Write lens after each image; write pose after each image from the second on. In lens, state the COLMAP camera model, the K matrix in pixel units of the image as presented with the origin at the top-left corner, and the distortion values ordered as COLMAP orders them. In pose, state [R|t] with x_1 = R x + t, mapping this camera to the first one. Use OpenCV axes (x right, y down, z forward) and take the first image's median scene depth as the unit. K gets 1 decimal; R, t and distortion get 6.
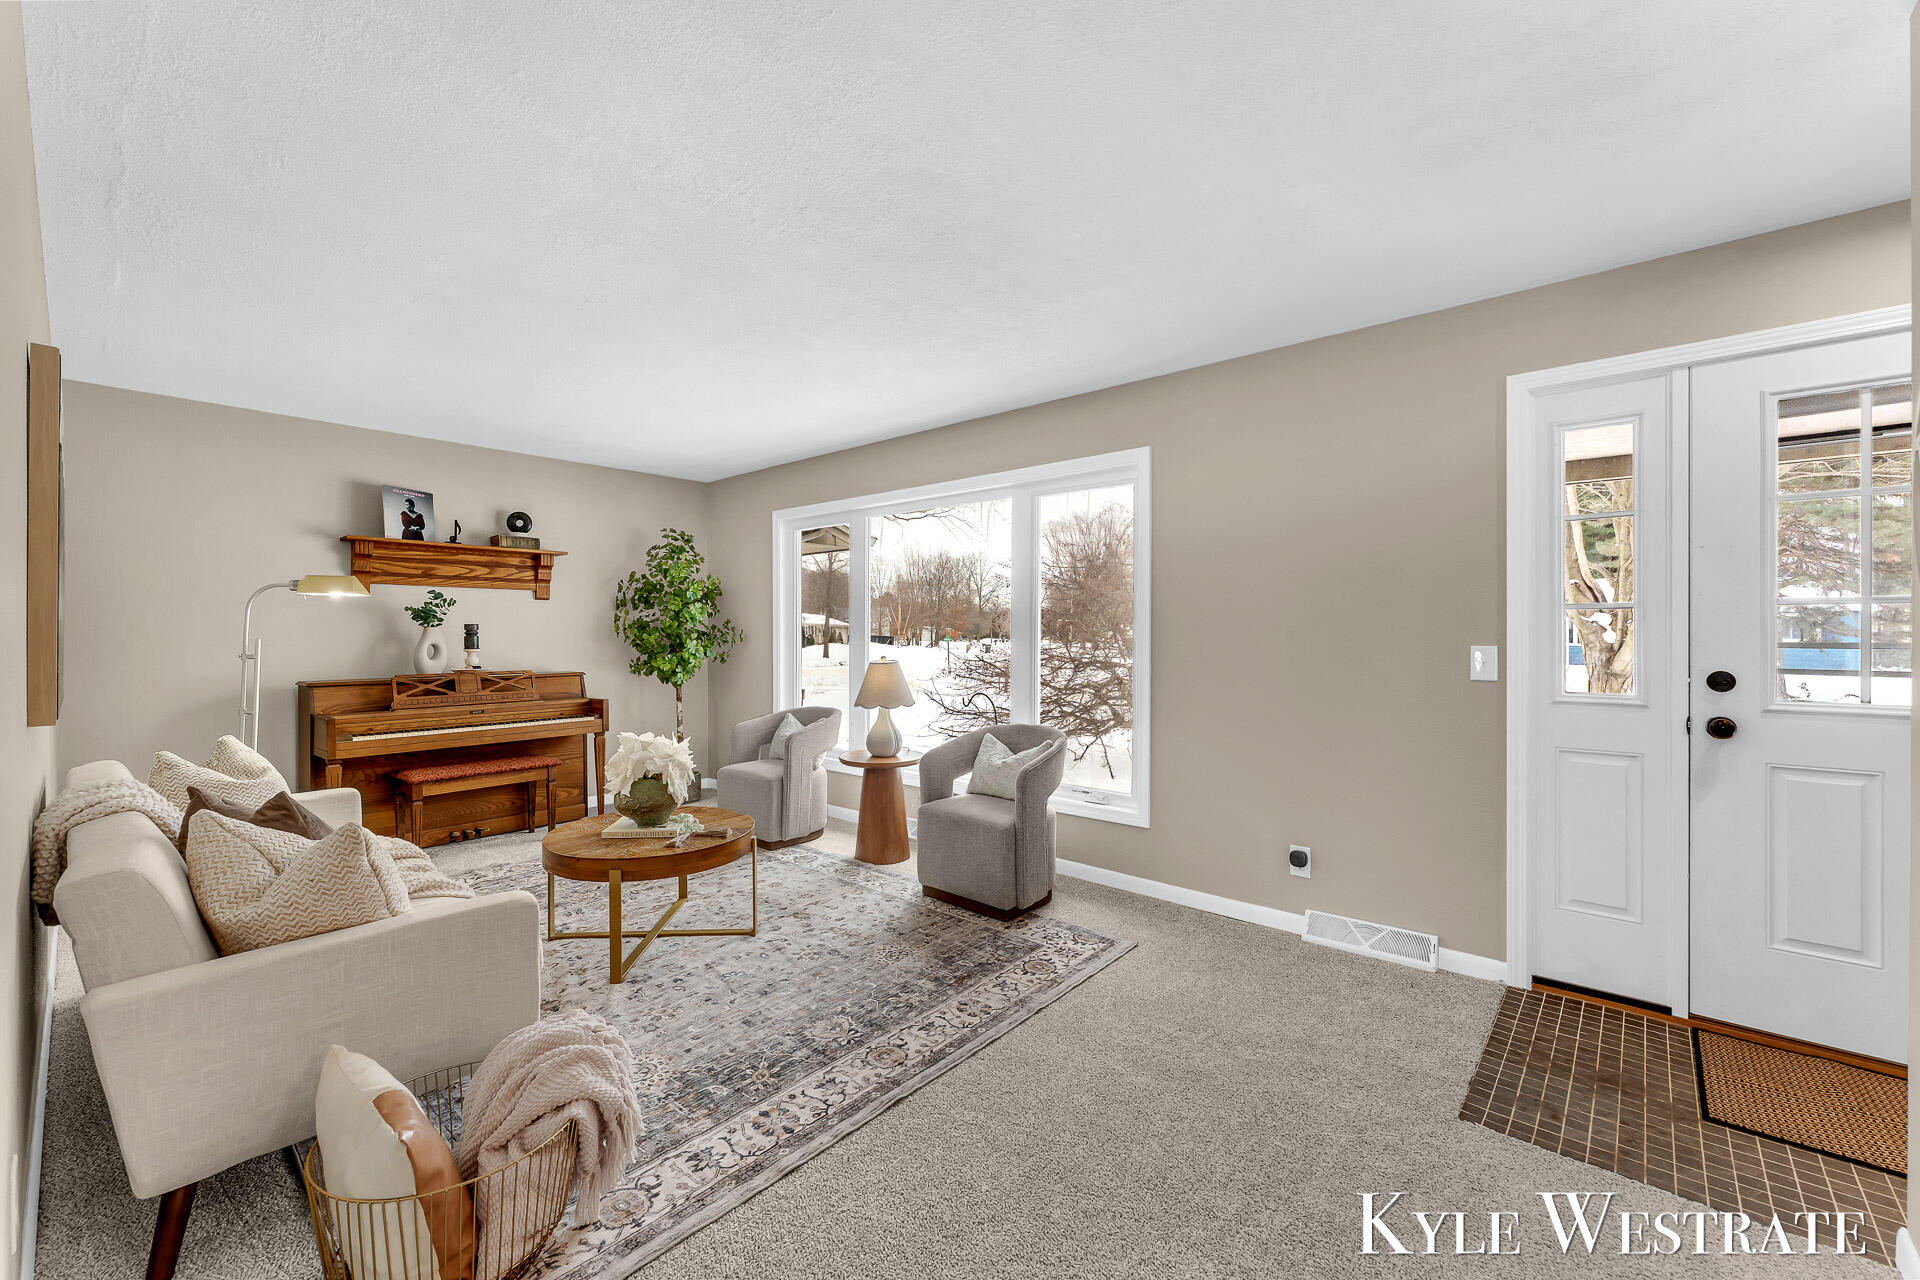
lens RADIAL K [[769.0, 0, 948.2], [0, 769.0, 635.2], [0, 0, 1]] dist [0.000345, -0.000563]
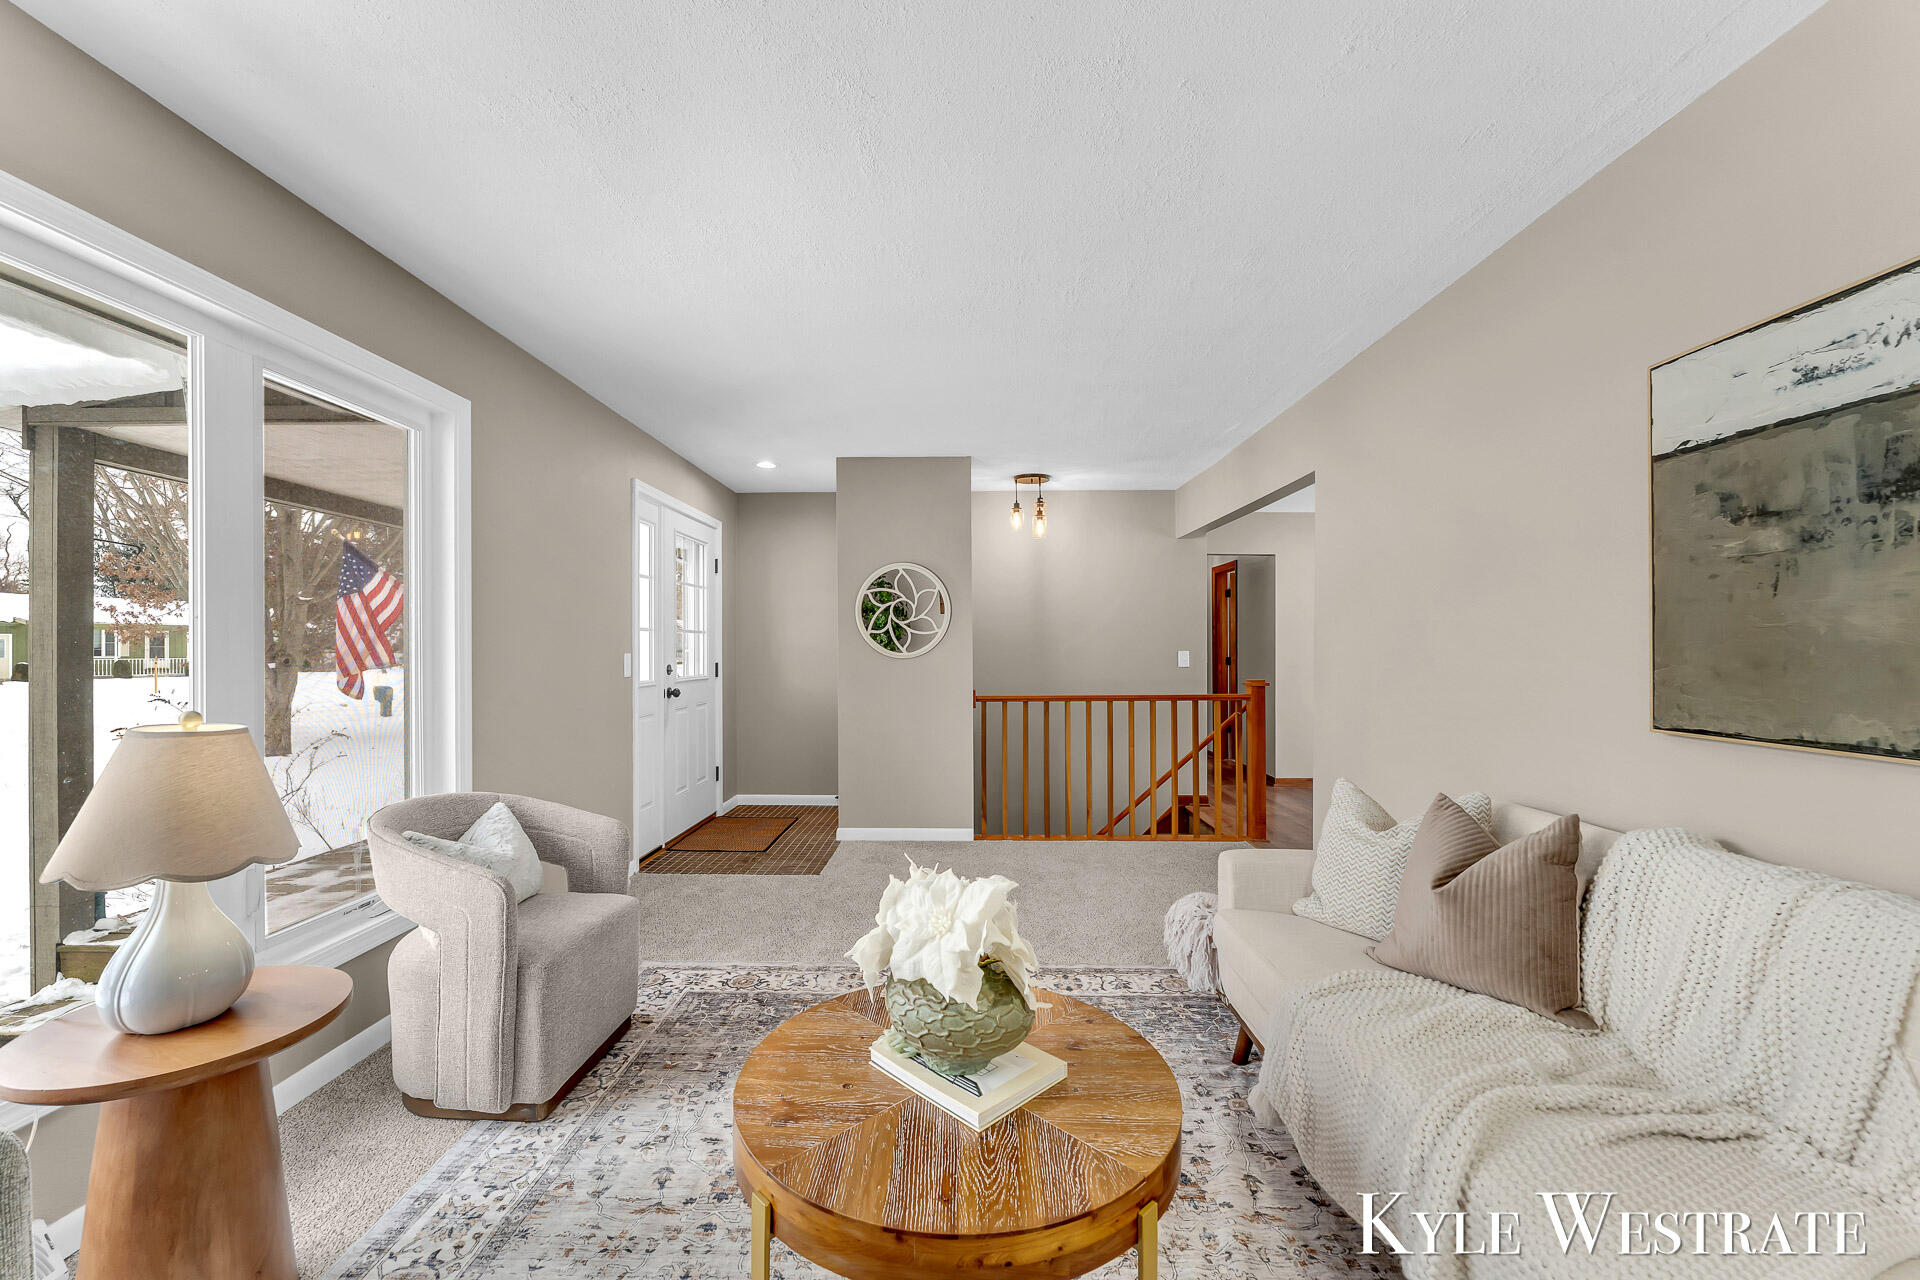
lens RADIAL K [[769.0, 0, 937.4], [0, 769.0, 647.8], [0, 0, 1]] dist [0.000345, -0.000563]
pose [[-0.636903, -0.000456, 0.770944, -0.688229], [0.003633, 0.999987, 0.003593, -0.001772], [-0.770936, 0.005090, -0.636893, 1.225561]]
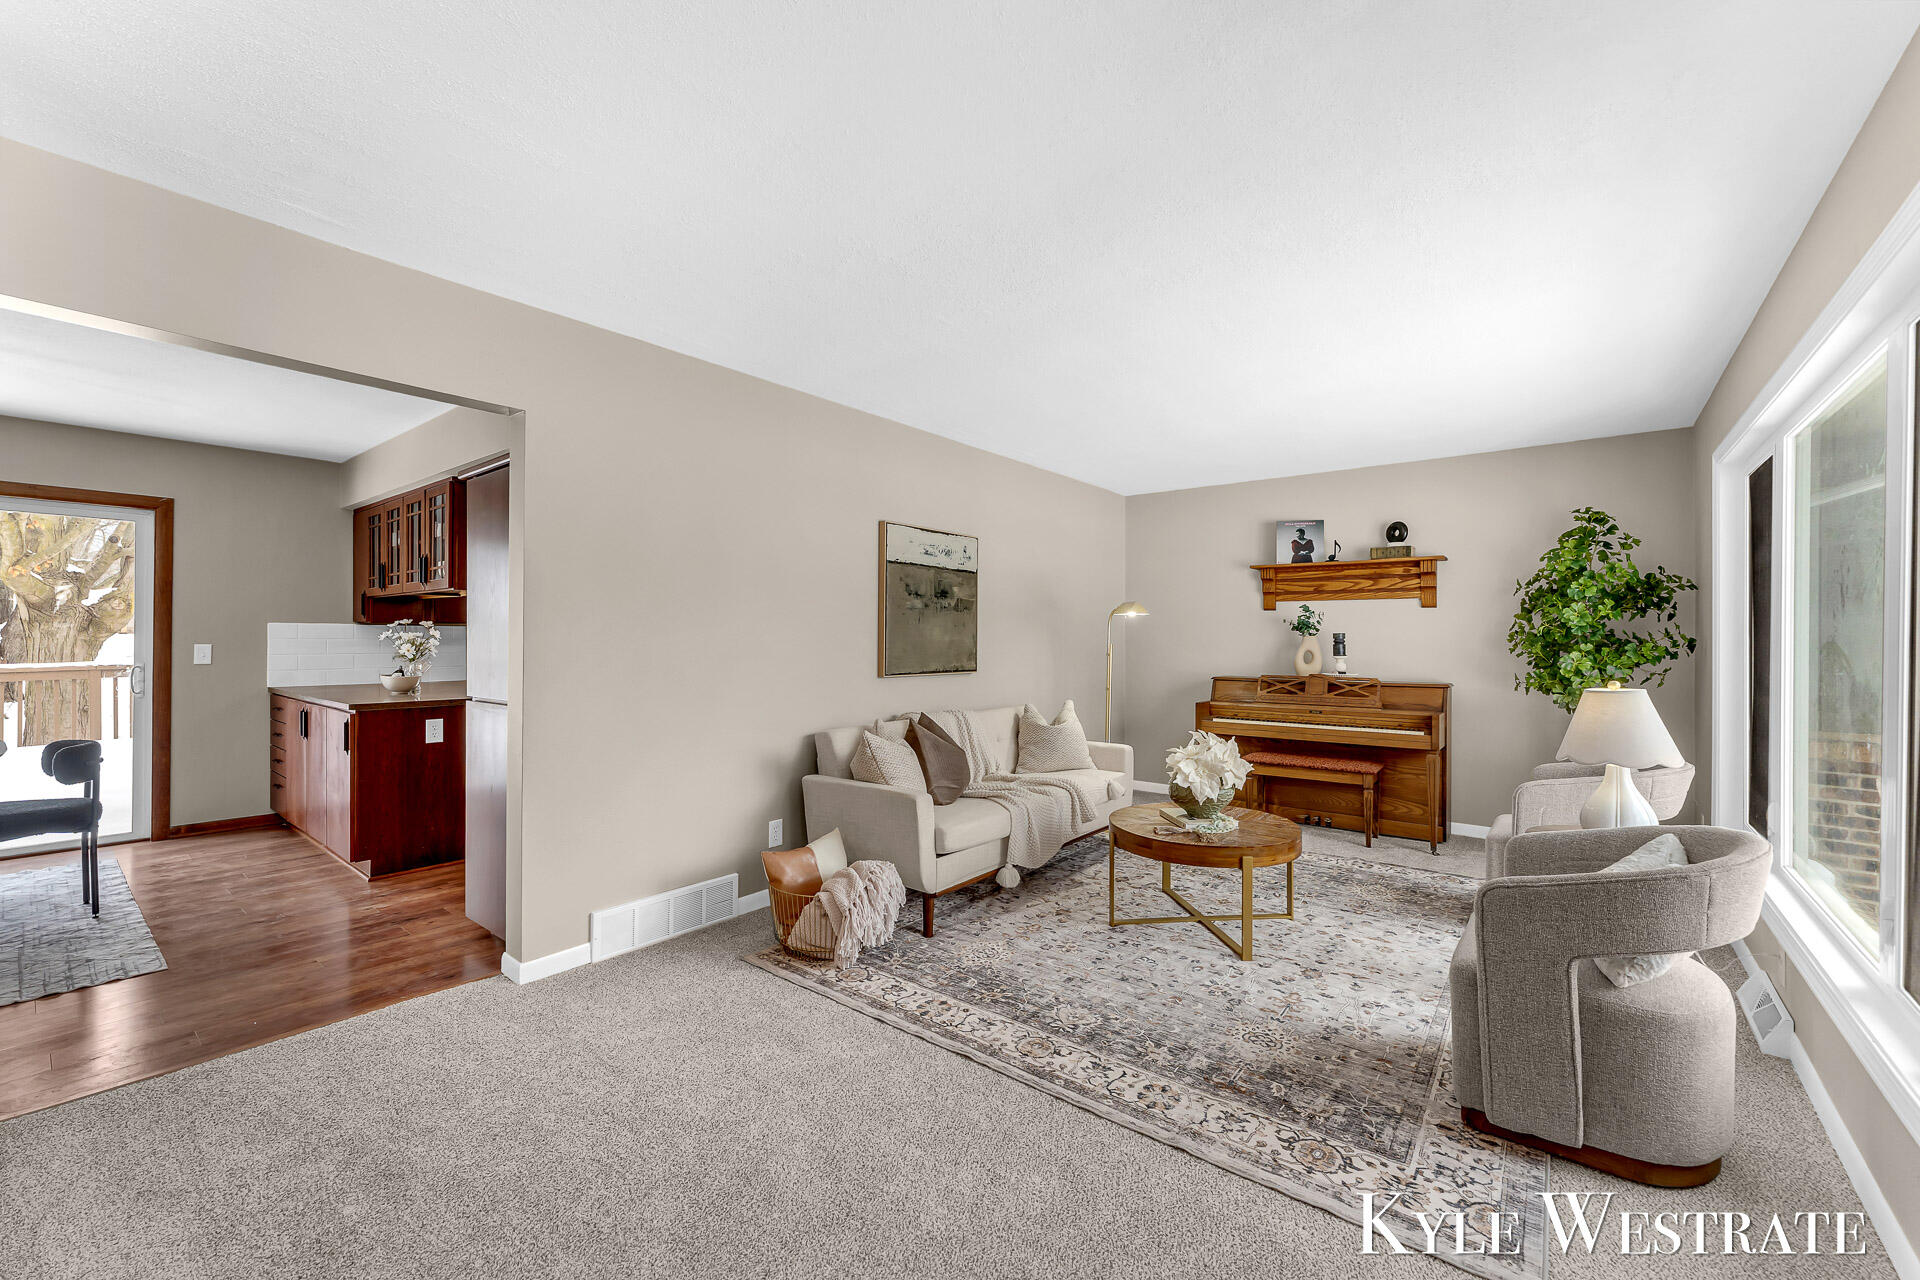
lens RADIAL K [[769.0, 0, 951.8], [0, 769.0, 640.1], [0, 0, 1]] dist [0.000345, -0.000563]
pose [[0.051681, 0.003020, -0.998659, 0.641785], [-0.008797, 0.999958, 0.002568, -0.003820], [0.998625, 0.008653, 0.051706, 0.556624]]
